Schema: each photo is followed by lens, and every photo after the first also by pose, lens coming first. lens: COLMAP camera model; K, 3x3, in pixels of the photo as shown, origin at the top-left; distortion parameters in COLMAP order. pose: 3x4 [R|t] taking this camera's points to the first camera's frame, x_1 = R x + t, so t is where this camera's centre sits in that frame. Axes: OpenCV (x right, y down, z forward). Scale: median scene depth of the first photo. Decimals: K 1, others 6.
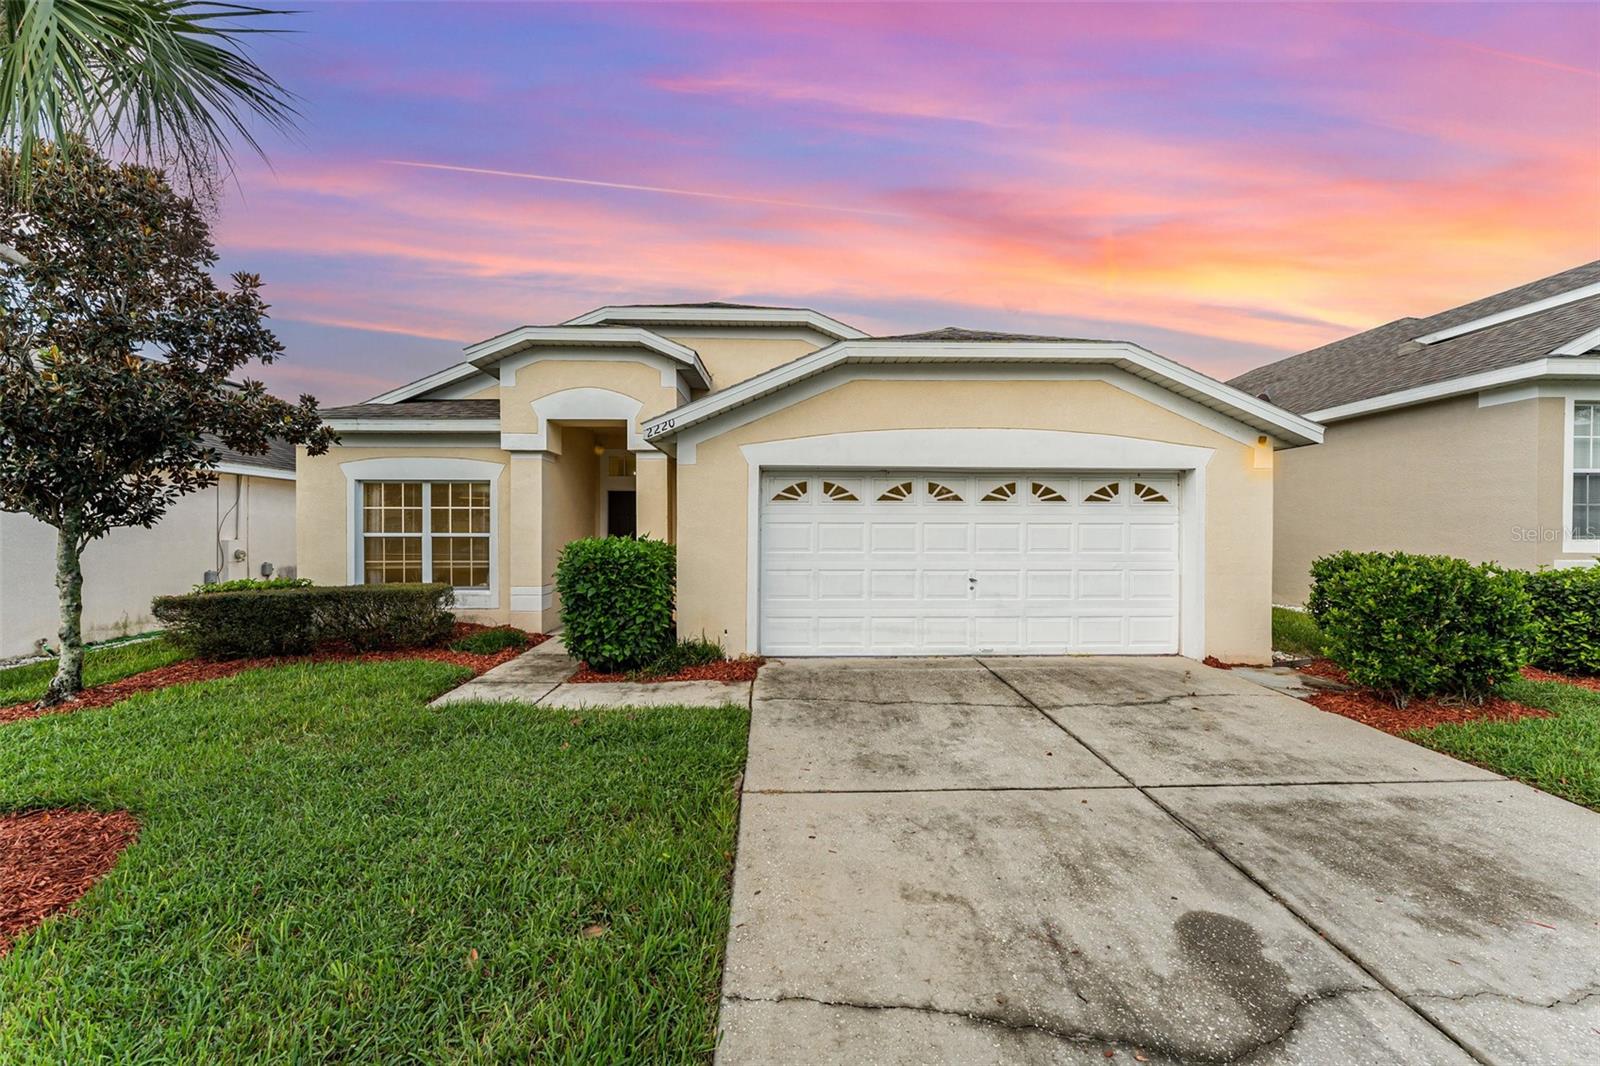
lens RADIAL K [[641.1, 0, 773.4], [0, 641.1, 539.8], [0, 0, 1]] dist [0.000203, 0.000442]
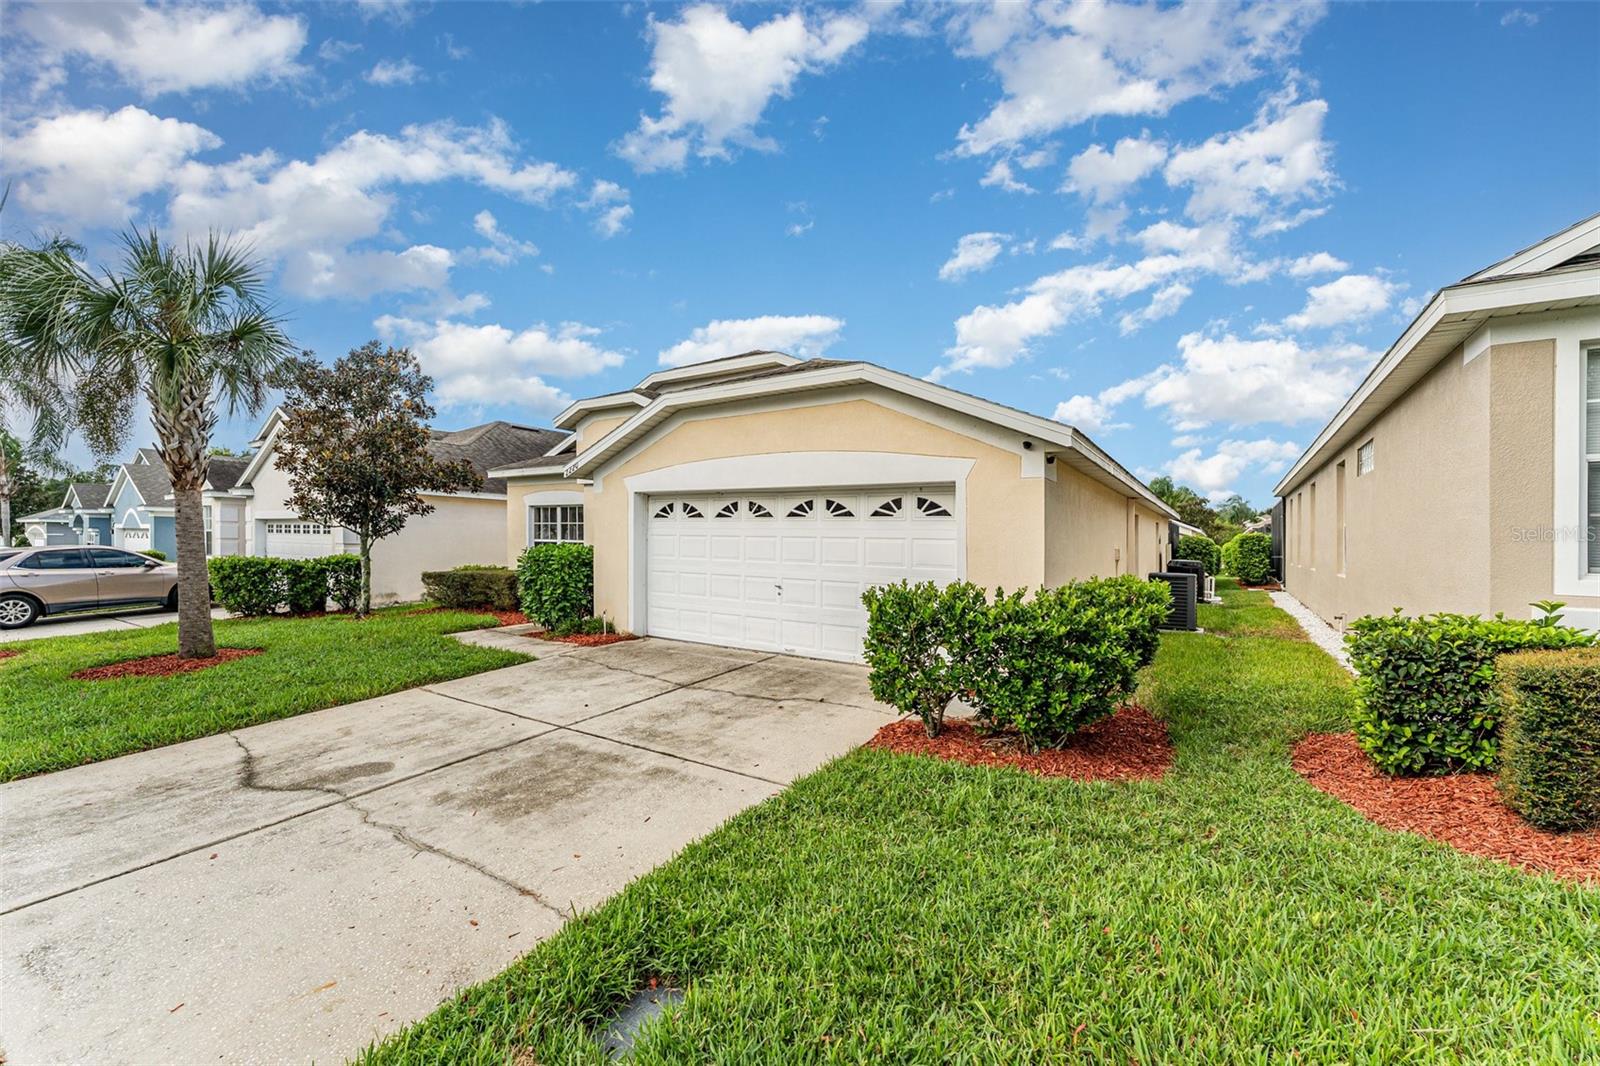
lens RADIAL K [[641.1, 0, 773.4], [0, 641.1, 539.8], [0, 0, 1]] dist [0.000203, 0.000442]
pose [[0.812671, 0.013121, -0.582575, 1.113054], [-0.025918, 0.999571, -0.013642, -0.005100], [0.582146, 0.026186, 0.812663, 0.088409]]
